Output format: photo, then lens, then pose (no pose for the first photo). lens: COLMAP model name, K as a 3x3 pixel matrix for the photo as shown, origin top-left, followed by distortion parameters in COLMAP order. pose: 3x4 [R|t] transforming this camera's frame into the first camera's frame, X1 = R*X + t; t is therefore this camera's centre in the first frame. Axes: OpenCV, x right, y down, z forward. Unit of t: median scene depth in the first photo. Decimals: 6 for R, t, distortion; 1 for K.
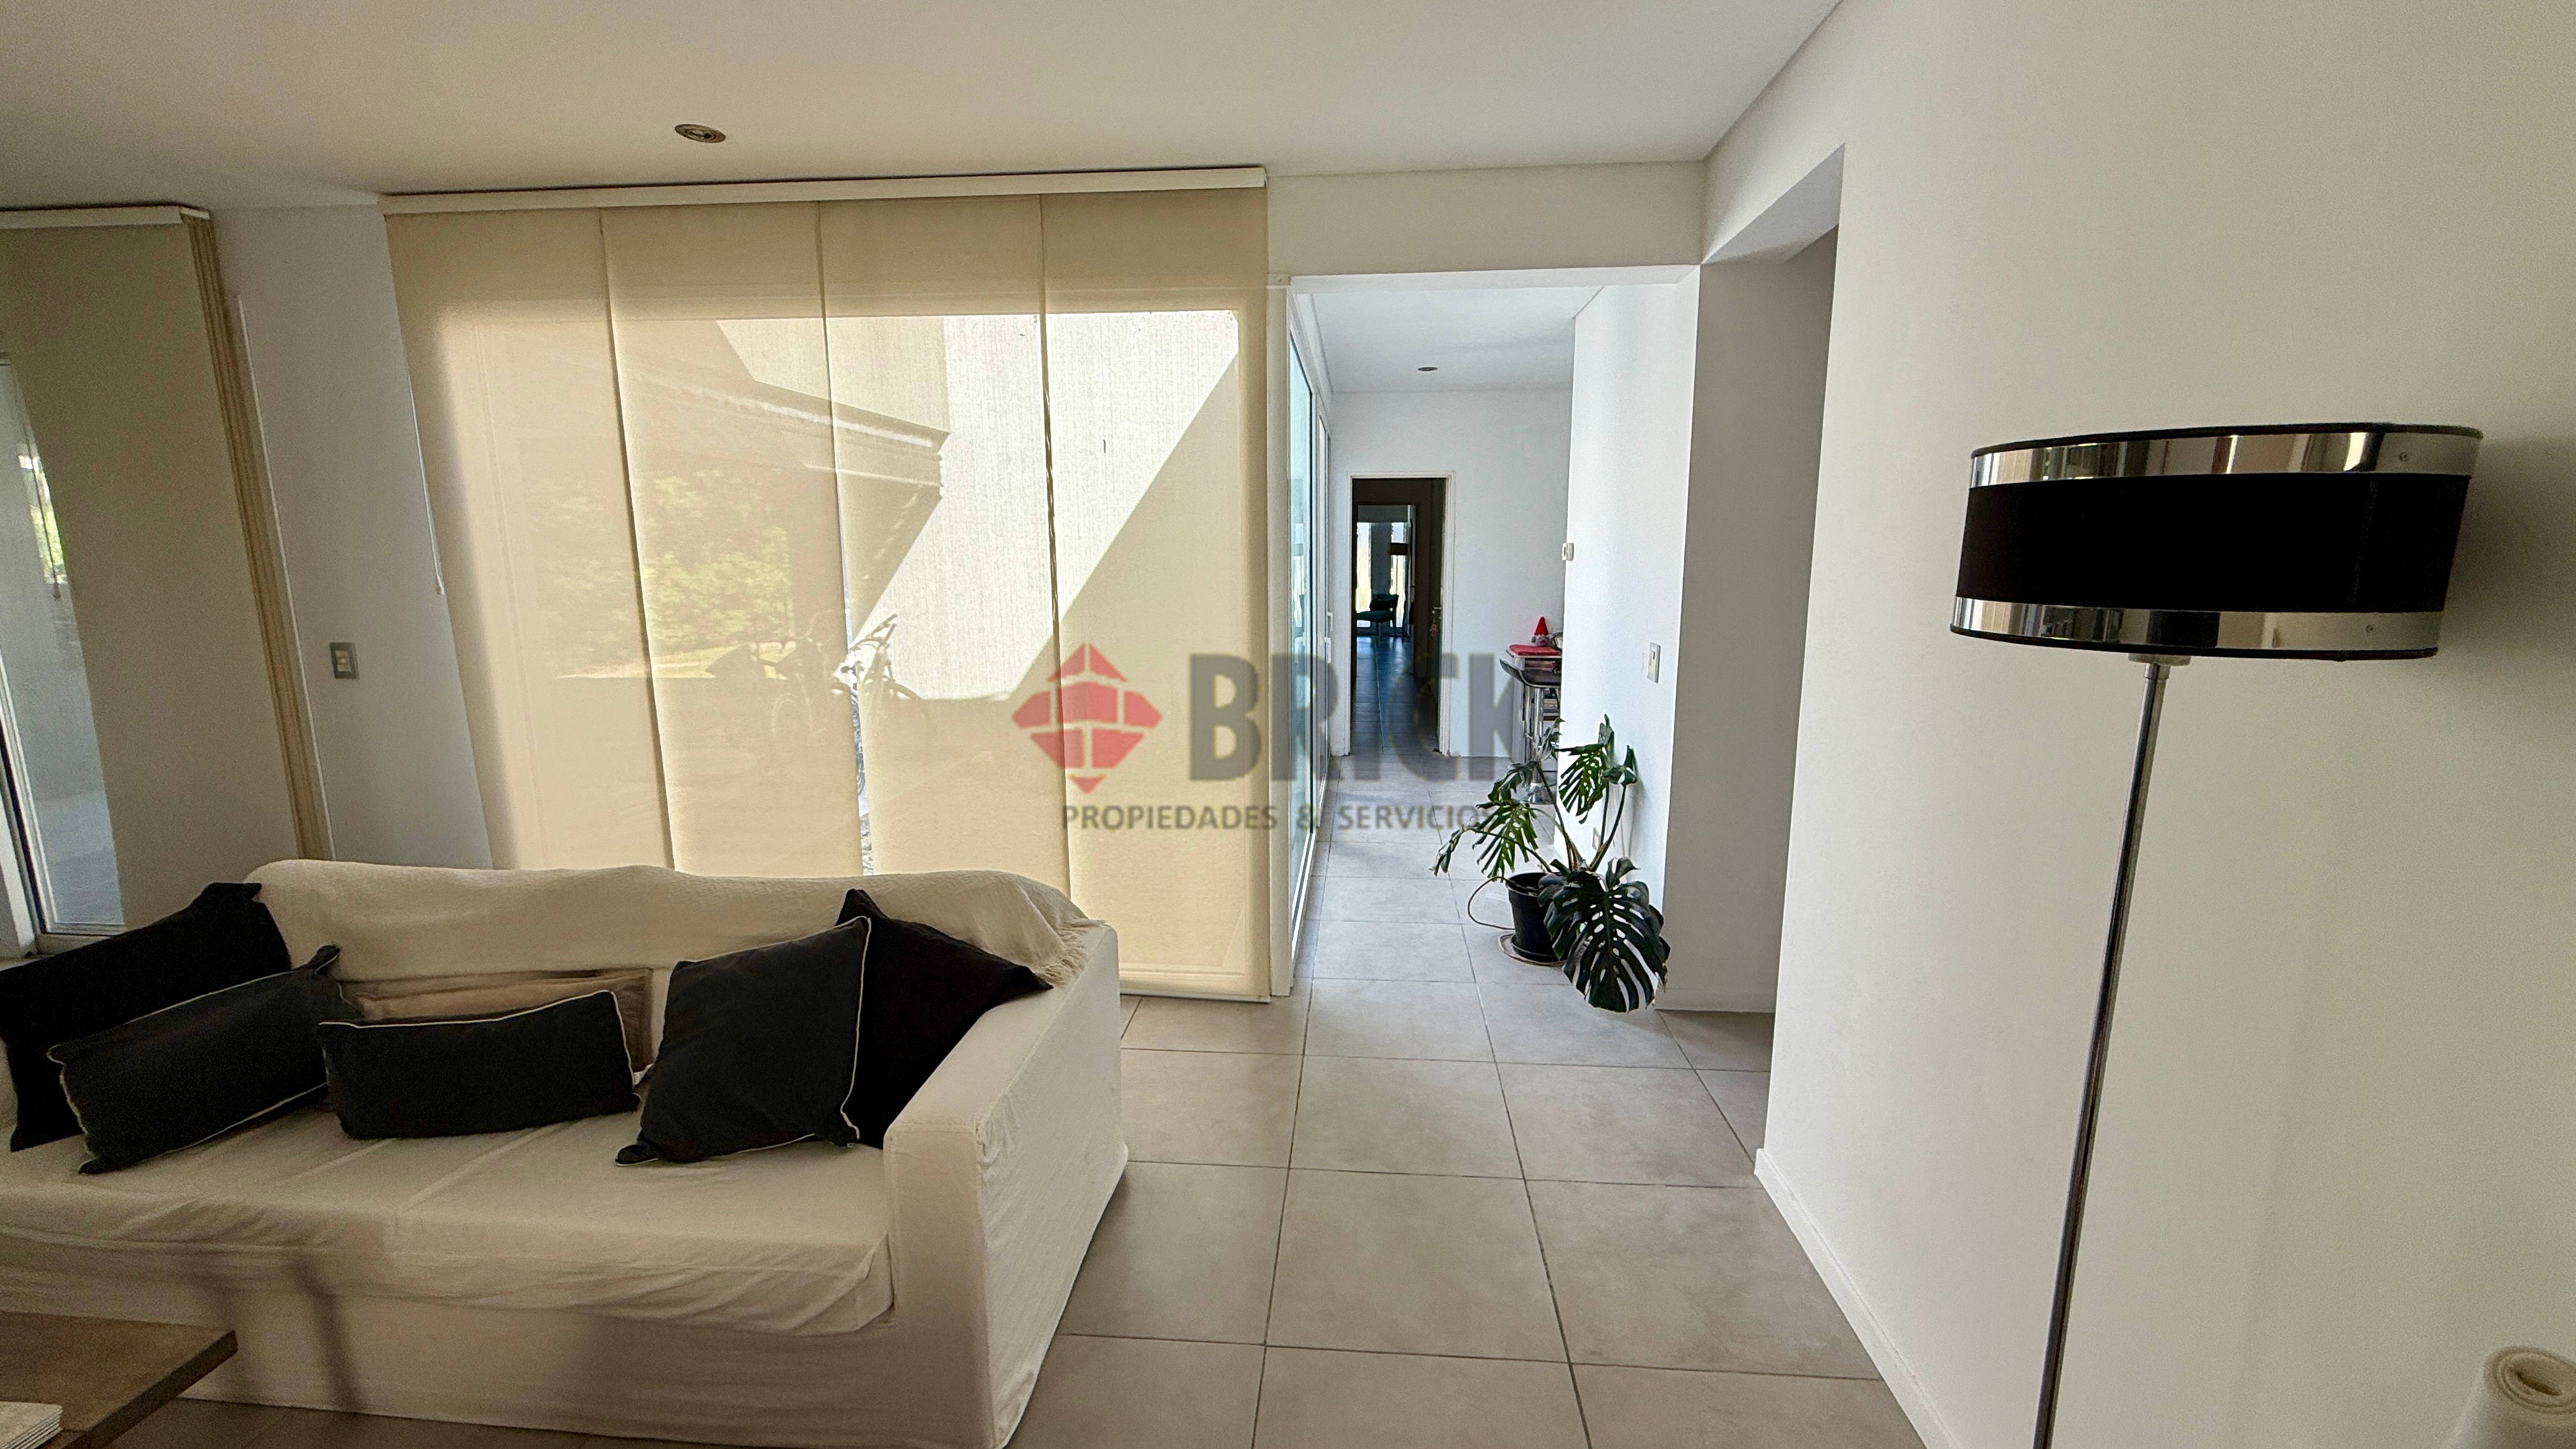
lens RADIAL K [[1028.9, 0, 1284.3], [0, 1028.9, 725.1], [0, 0, 1]] dist [0.000130, 0.000499]
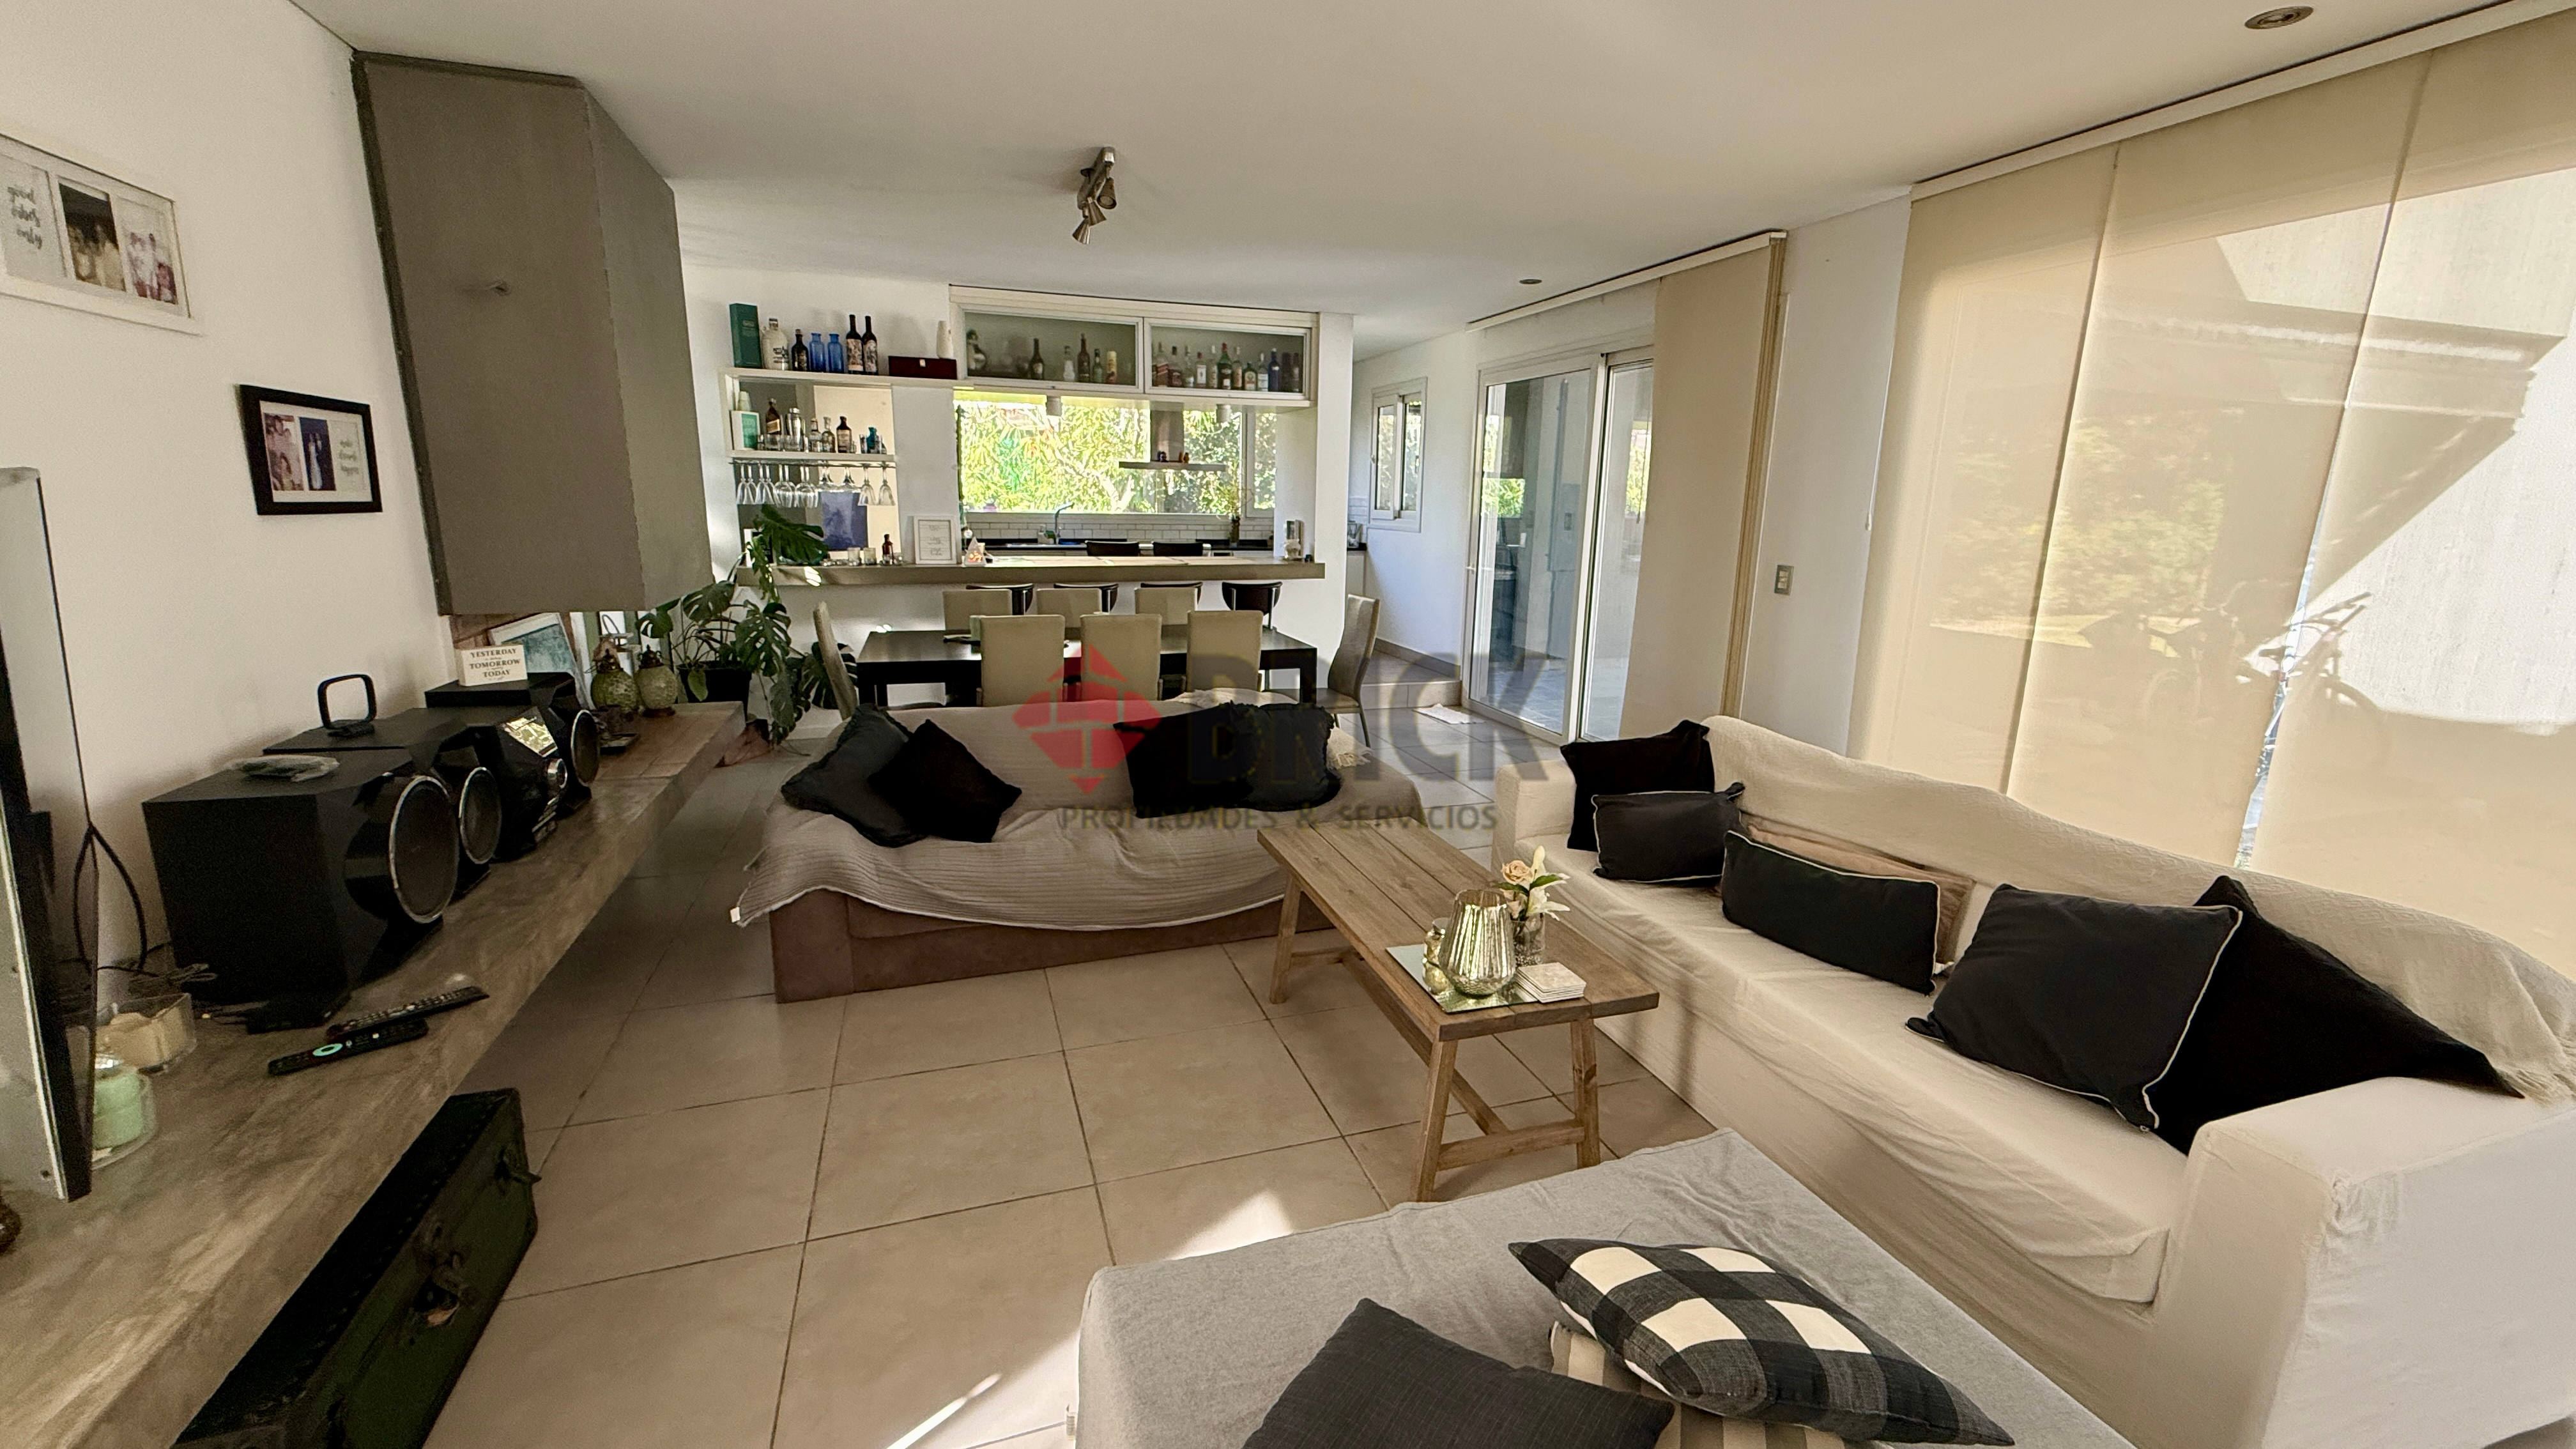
lens RADIAL K [[1028.9, 0, 1284.3], [0, 1028.9, 725.1], [0, 0, 1]] dist [0.000130, 0.000499]
pose [[0.393484, 0.211599, -0.894649, 0.023446], [-0.175765, 0.972515, 0.152711, 0.041872], [0.902373, 0.097158, 0.419861, -0.109193]]
